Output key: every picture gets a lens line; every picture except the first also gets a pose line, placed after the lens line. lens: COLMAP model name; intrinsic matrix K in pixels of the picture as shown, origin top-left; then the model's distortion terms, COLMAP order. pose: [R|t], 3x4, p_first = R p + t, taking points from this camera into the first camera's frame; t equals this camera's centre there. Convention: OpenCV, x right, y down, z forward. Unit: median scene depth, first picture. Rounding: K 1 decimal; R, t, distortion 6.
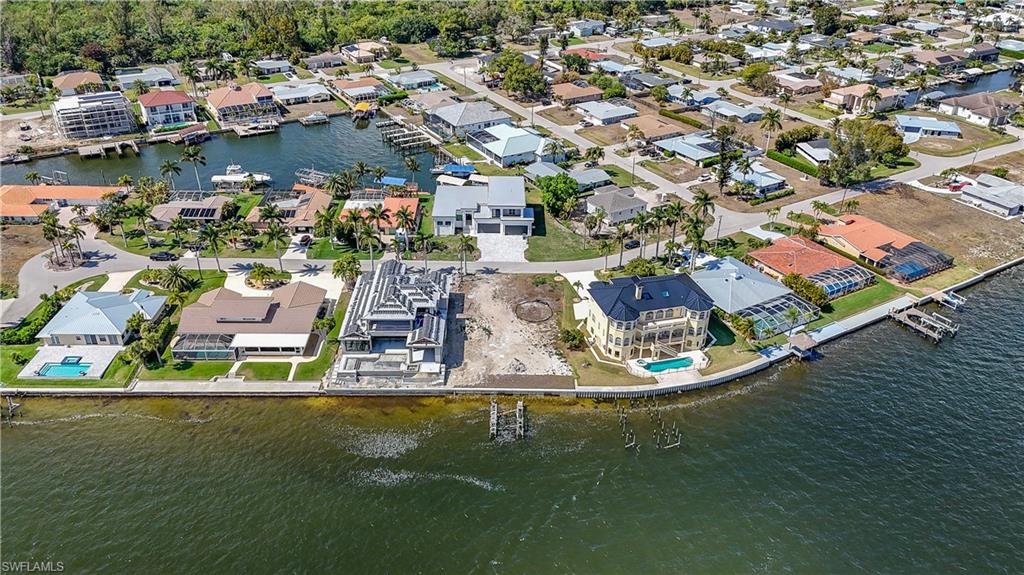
lens RADIAL K [[780.0, 0, 516.9], [0, 780.0, 288.1], [0, 0, 1]] dist [0.096411, -0.120106]
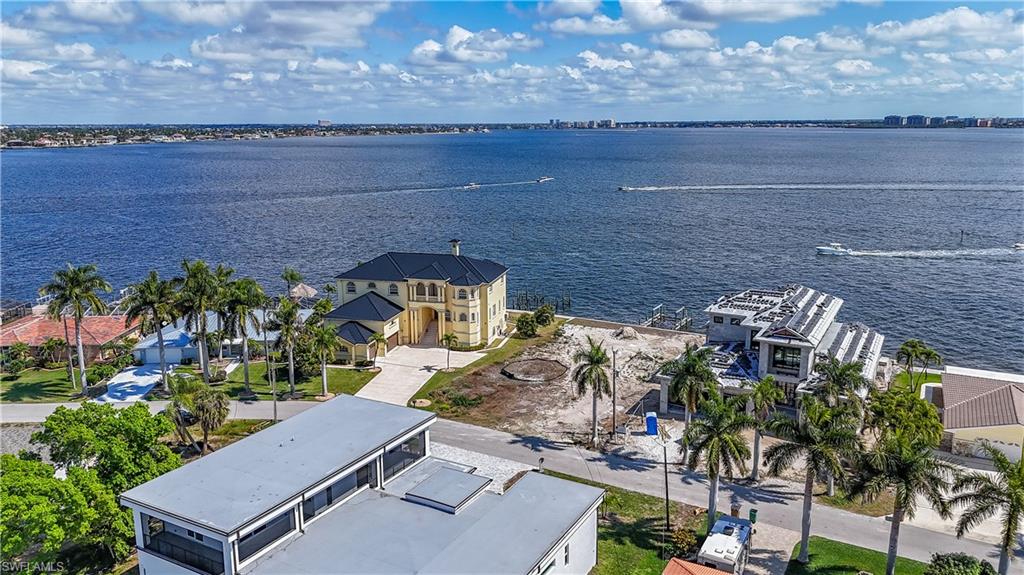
lens RADIAL K [[755.9, 0, 509.6], [0, 755.9, 272.0], [0, 0, 1]] dist [0.081198, -0.059403]
pose [[-0.861592, -0.112437, 0.494993, -0.222413], [0.243212, 0.764492, 0.596992, -0.349649], [-0.445542, 0.634752, -0.631334, 1.236292]]
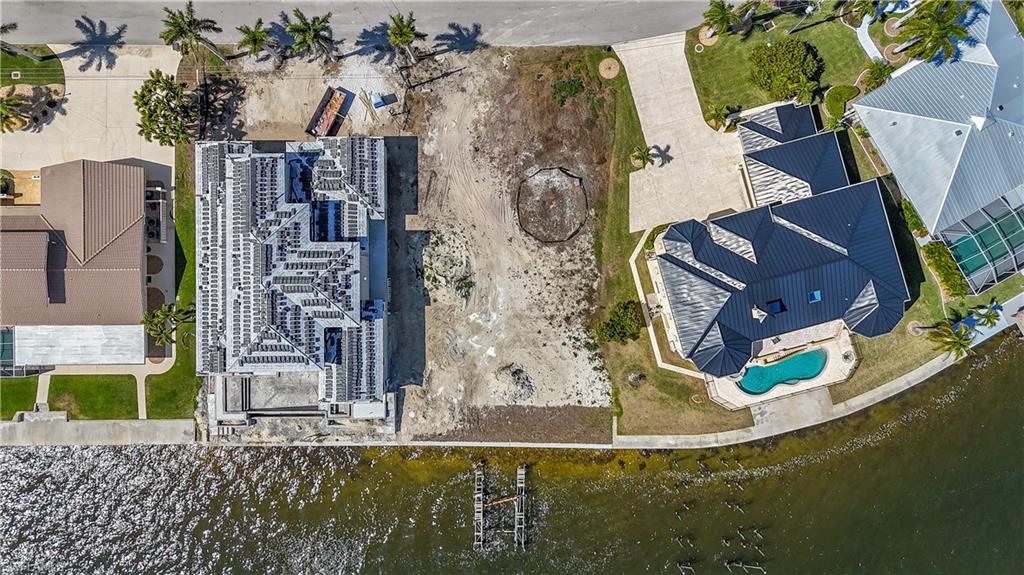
lens RADIAL K [[767.0, 0, 515.8], [0, 767.0, 280.8], [0, 0, 1]] dist [0.073812, -0.069253]
pose [[0.999432, 0.013450, -0.030894, 0.013242], [0.019878, 0.504979, 0.862903, -0.365019], [0.027207, -0.863027, 0.504425, 0.648378]]
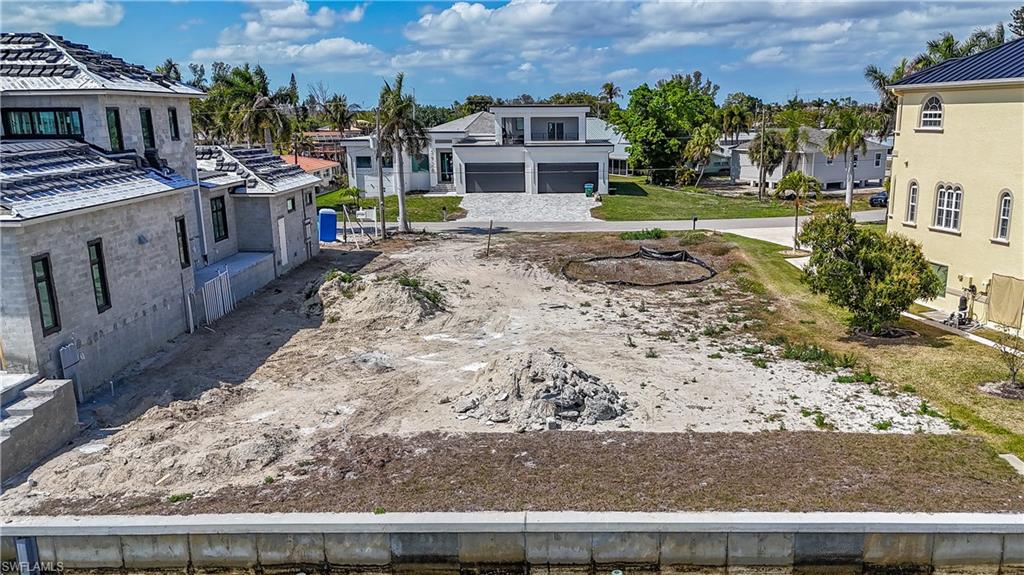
lens RADIAL K [[820.6, 0, 561.7], [0, 820.6, 313.1], [0, 0, 1]] dist [0.072068, -0.068726]
pose [[0.999480, -0.025076, -0.020254, 0.002894], [0.018406, 0.959807, -0.280058, 0.108182], [0.026463, 0.279540, 0.959769, 0.701819]]
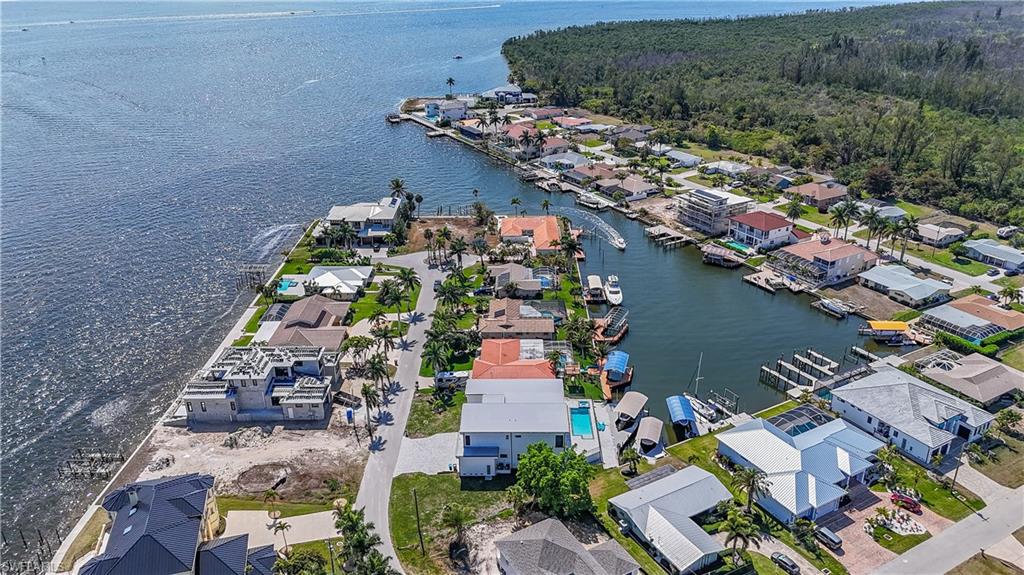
lens RADIAL K [[754.1, 0, 515.6], [0, 754.1, 289.5], [0, 0, 1]] dist [0.071993, -0.067478]
pose [[-0.023854, 0.388723, -0.921046, 0.651037], [-0.492674, 0.797091, 0.349168, -0.519444], [0.869887, 0.462104, 0.172500, 0.935017]]
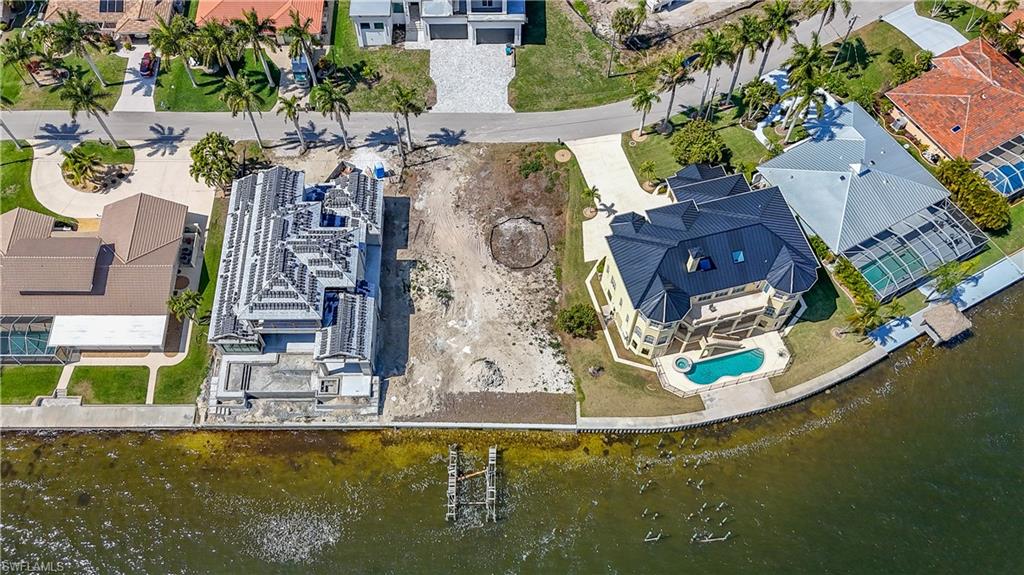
lens RADIAL K [[769.4, 0, 488.1], [0, 769.4, 440.8], [0, 0, 1]] dist [0.064819, -0.064104]
pose [[0.999295, 0.007227, -0.036831, 0.019407], [0.016383, 0.798900, 0.601241, -0.203317], [0.033770, -0.601420, 0.798219, 0.377334]]
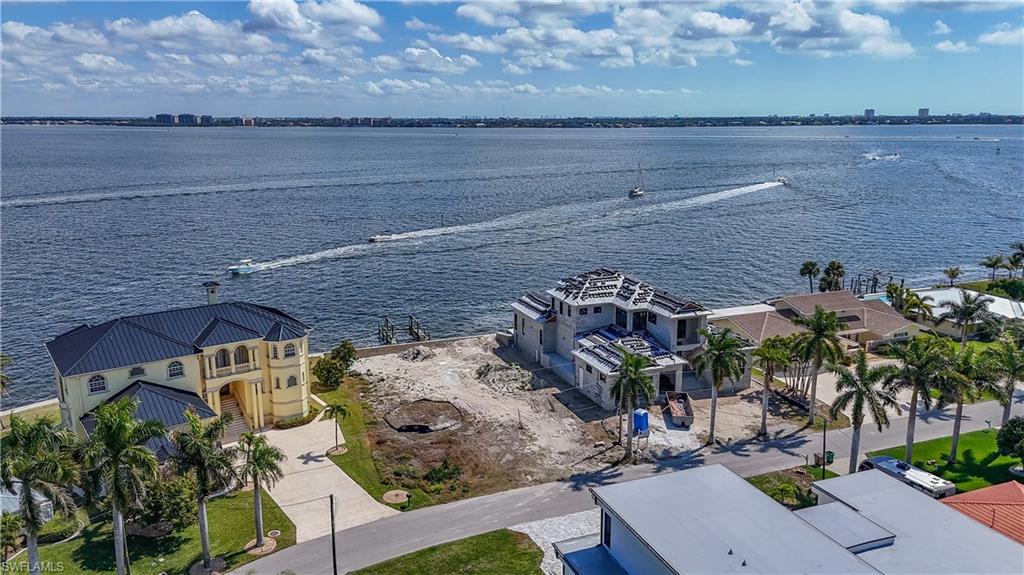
lens RADIAL K [[758.4, 0, 515.8], [0, 758.4, 285.2], [0, 0, 1]] dist [0.066718, -0.066219]
pose [[-0.935311, 0.060557, -0.348606, 0.121778], [-0.189023, 0.747353, 0.636973, -0.326274], [0.299105, 0.661662, -0.687561, 1.208143]]
